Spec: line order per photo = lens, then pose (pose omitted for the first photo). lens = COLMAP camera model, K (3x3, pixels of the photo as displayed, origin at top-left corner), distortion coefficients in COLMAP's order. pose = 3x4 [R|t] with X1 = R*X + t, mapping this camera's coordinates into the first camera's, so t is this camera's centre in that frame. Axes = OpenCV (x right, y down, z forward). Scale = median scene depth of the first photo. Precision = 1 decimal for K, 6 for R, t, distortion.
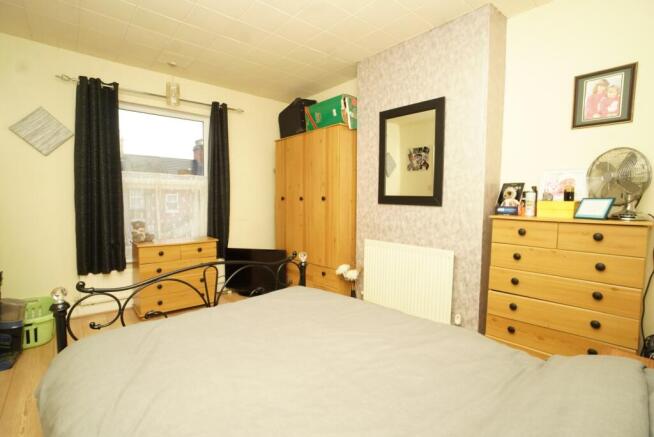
lens RADIAL K [[304.9, 0, 327.7], [0, 304.9, 217.5], [0, 0, 1]] dist [-0.000236, 0.000050]
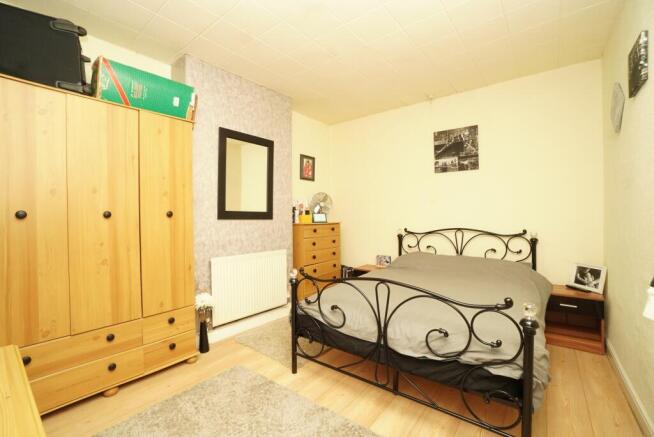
lens RADIAL K [[284.2, 0, 327.6], [0, 284.2, 217.6], [0, 0, 1]] dist [-0.001475, -0.000092]
pose [[-0.144209, -0.015319, 0.989429, -0.813337], [0.066529, 0.997468, 0.025140, -0.052324], [-0.987308, 0.069451, -0.142825, 0.823454]]
